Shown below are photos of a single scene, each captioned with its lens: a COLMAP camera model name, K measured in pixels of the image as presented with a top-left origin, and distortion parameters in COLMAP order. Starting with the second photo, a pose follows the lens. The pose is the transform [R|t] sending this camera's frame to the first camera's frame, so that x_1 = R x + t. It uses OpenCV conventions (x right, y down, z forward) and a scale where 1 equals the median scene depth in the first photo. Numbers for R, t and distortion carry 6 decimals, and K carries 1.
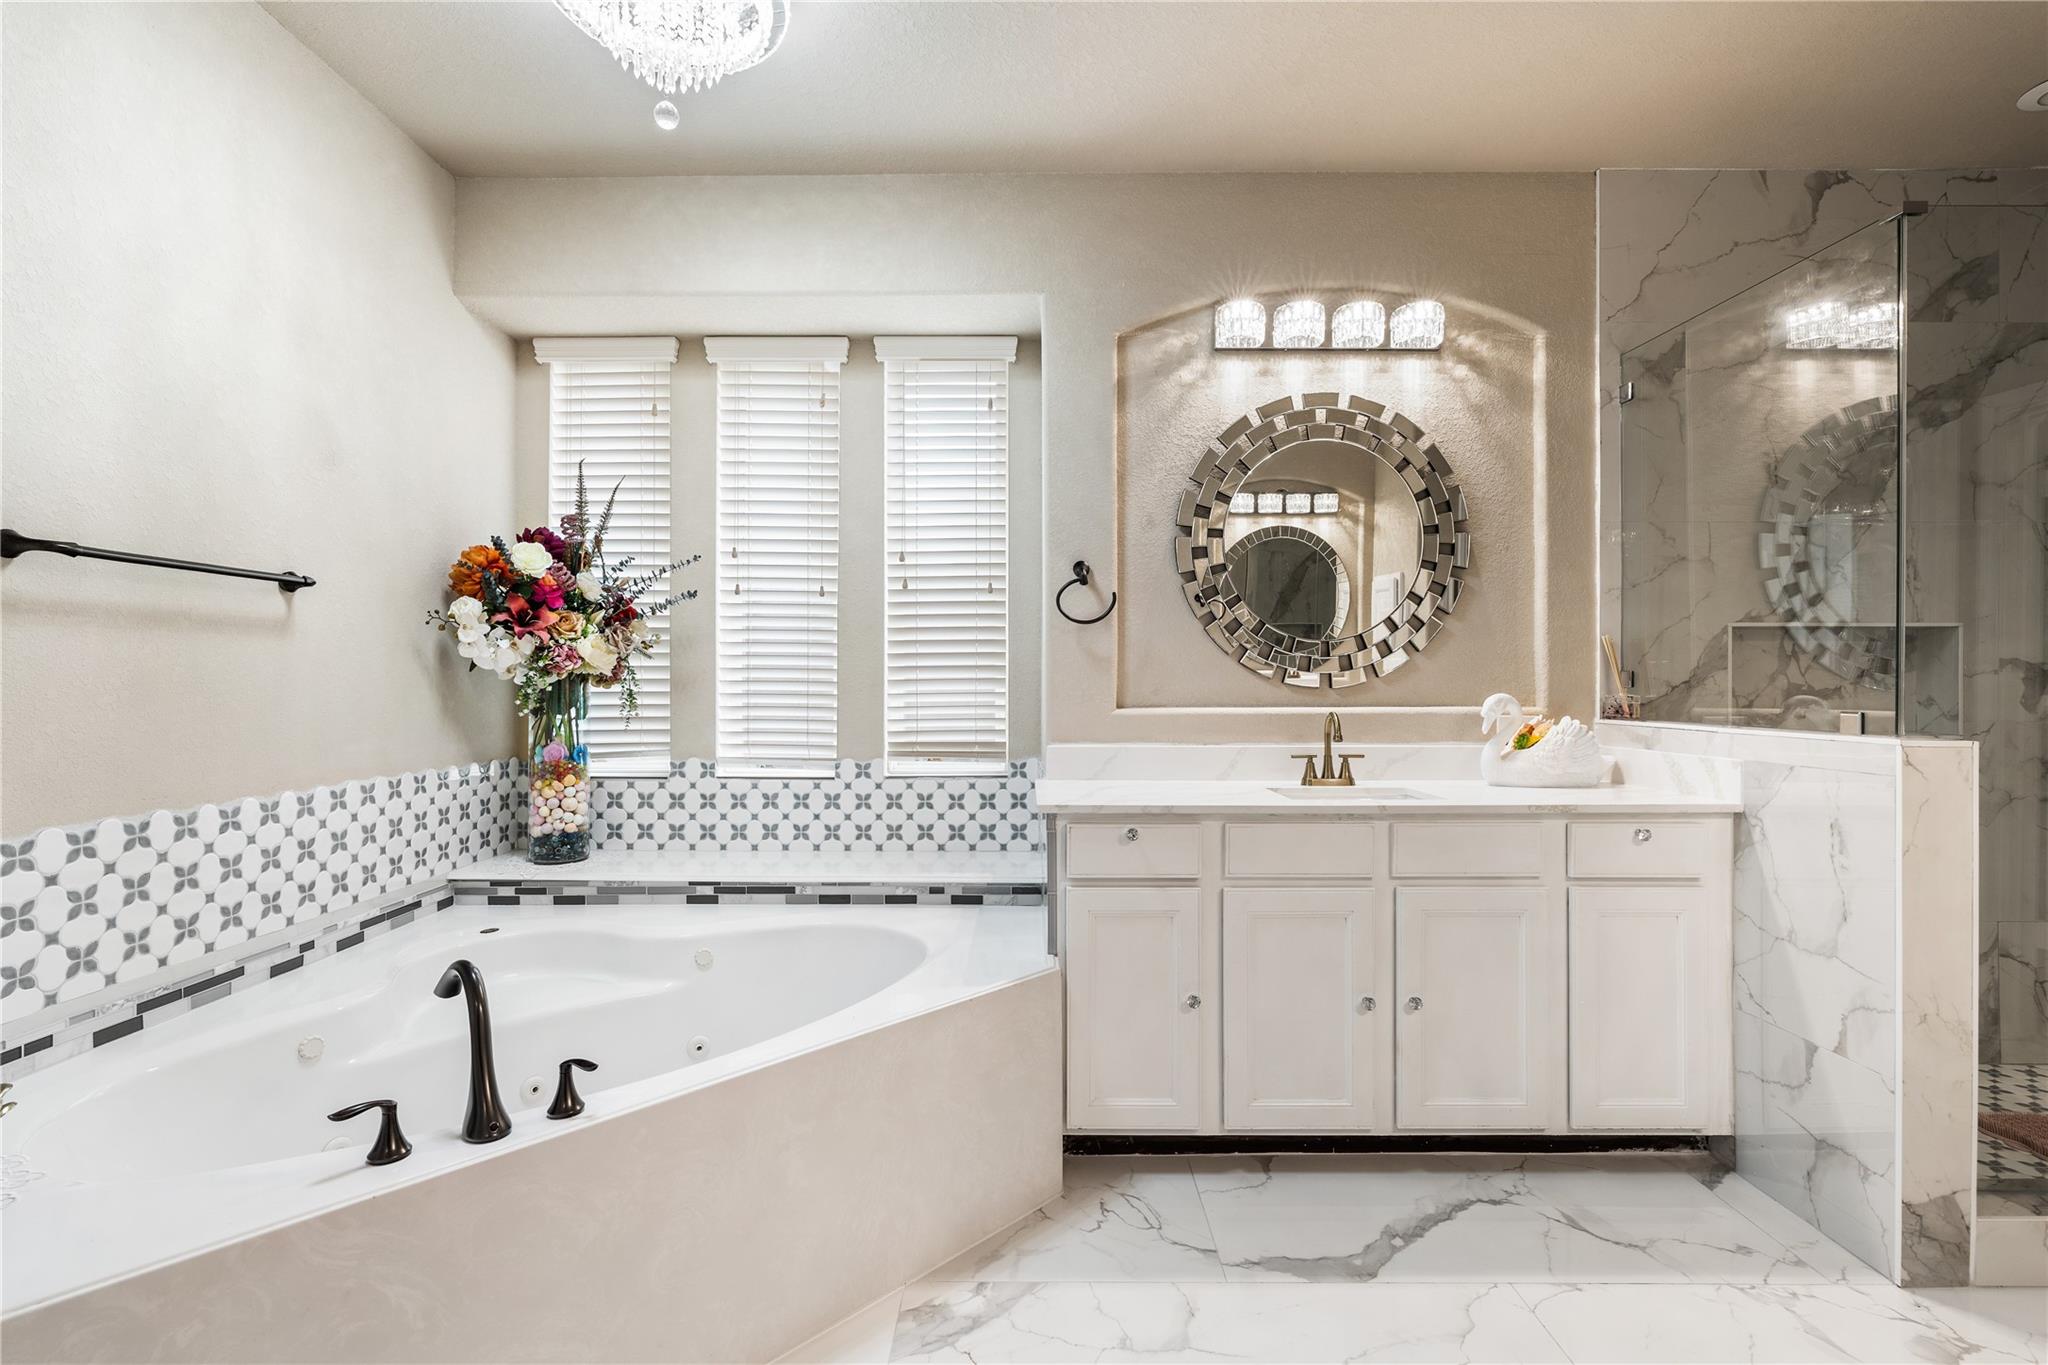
lens RADIAL K [[918.1, 0, 1018.3], [0, 918.1, 677.0], [0, 0, 1]] dist [-0.012268, 0.004736]
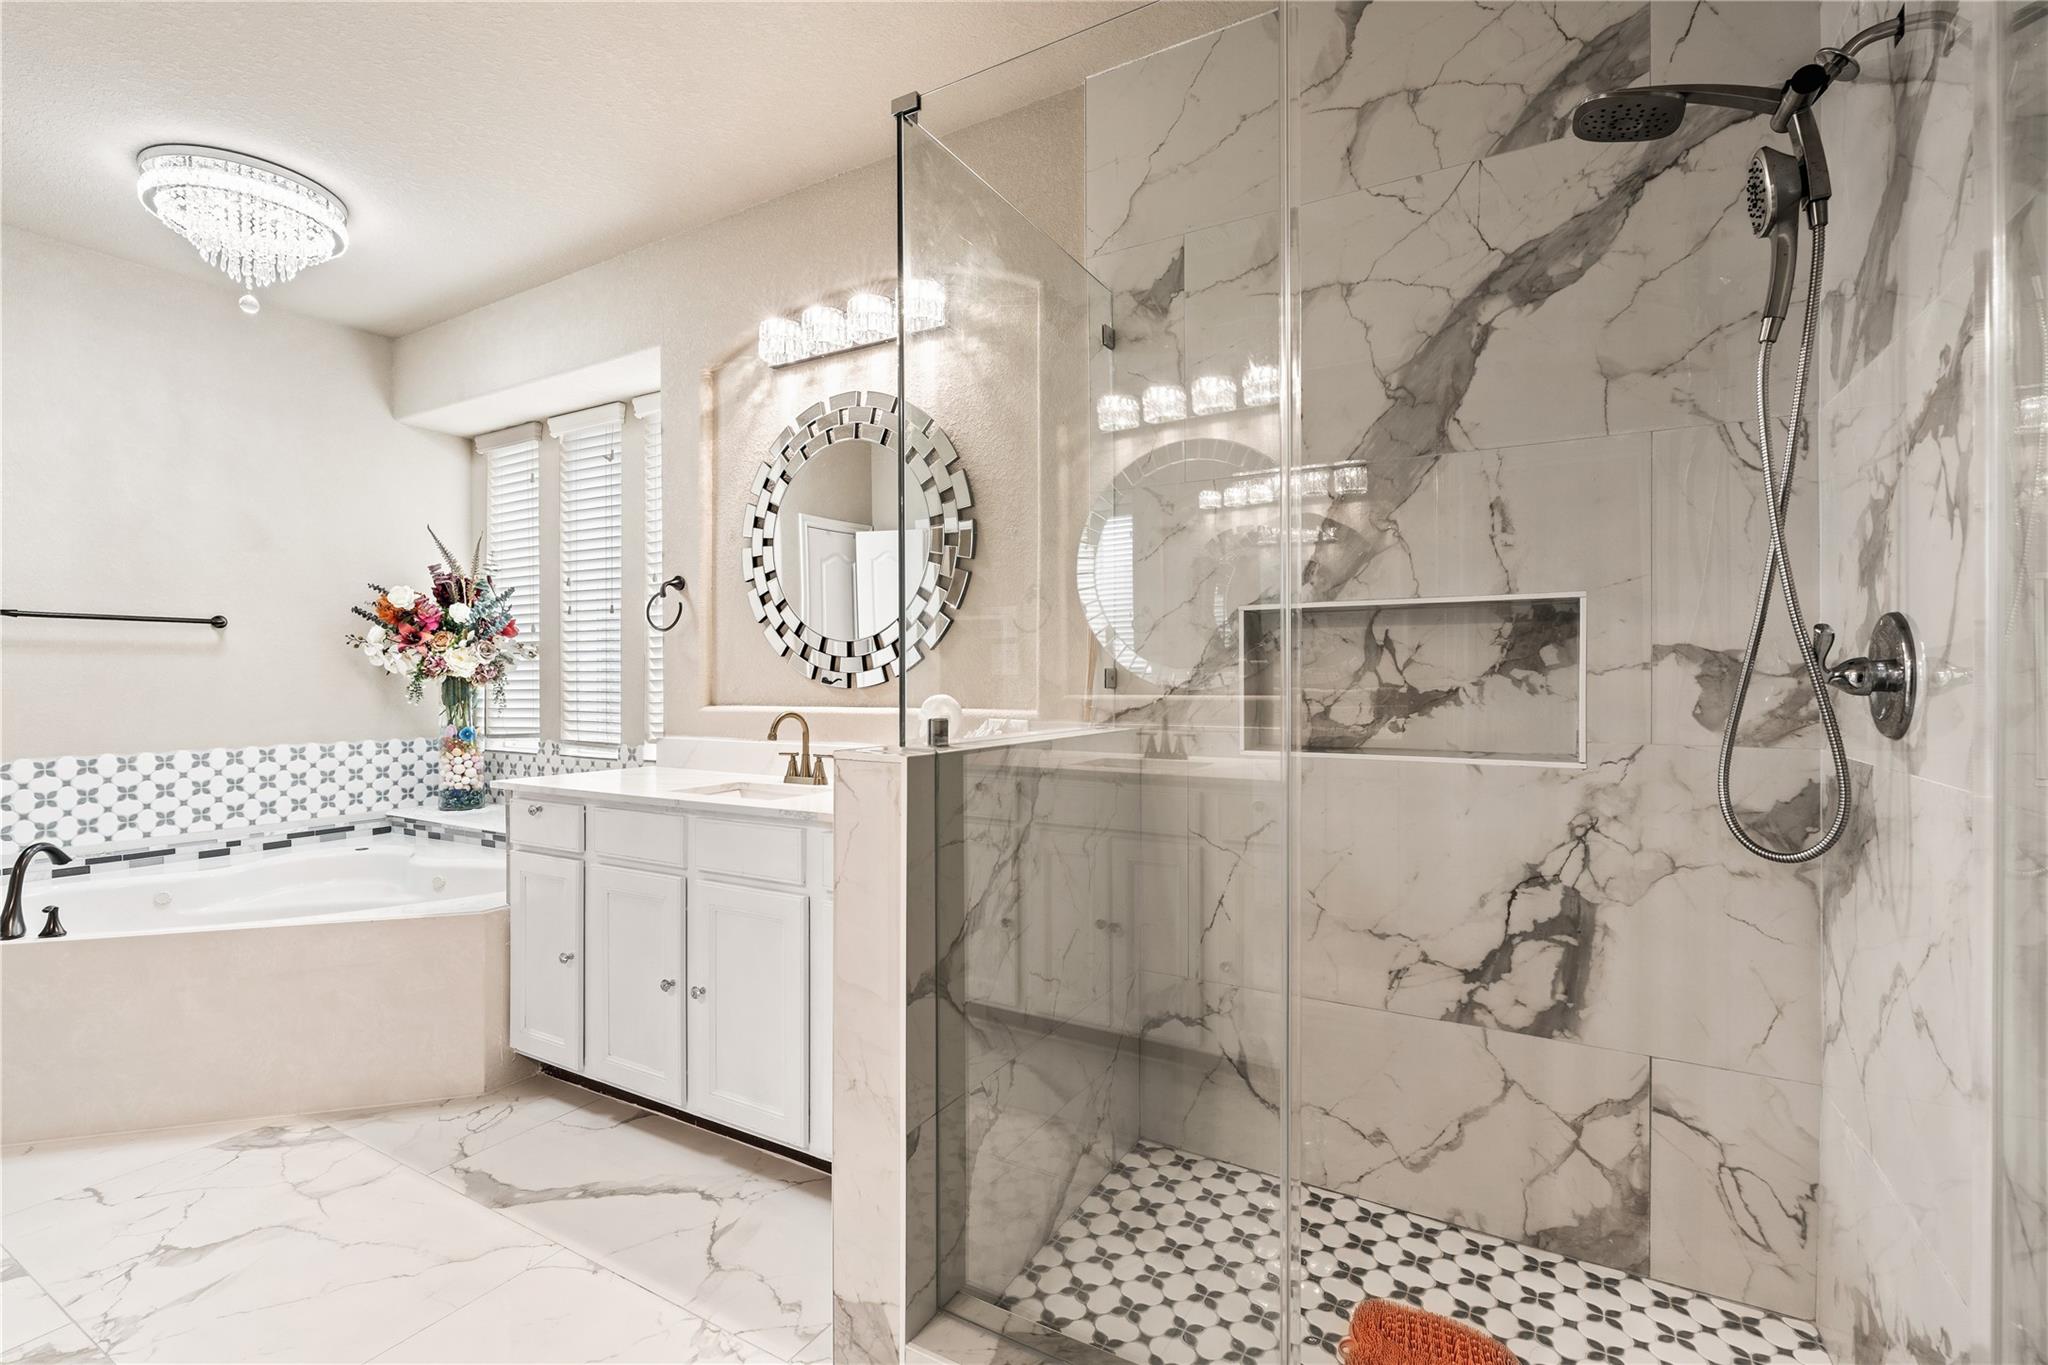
lens RADIAL K [[918.1, 0, 1033.3], [0, 918.1, 681.3], [0, 0, 1]] dist [-0.012268, 0.004736]
pose [[0.868406, -0.000690, -0.495853, 1.022730], [0.003458, 0.999983, 0.004664, 0.000816], [0.495842, -0.005765, 0.868394, 0.232685]]
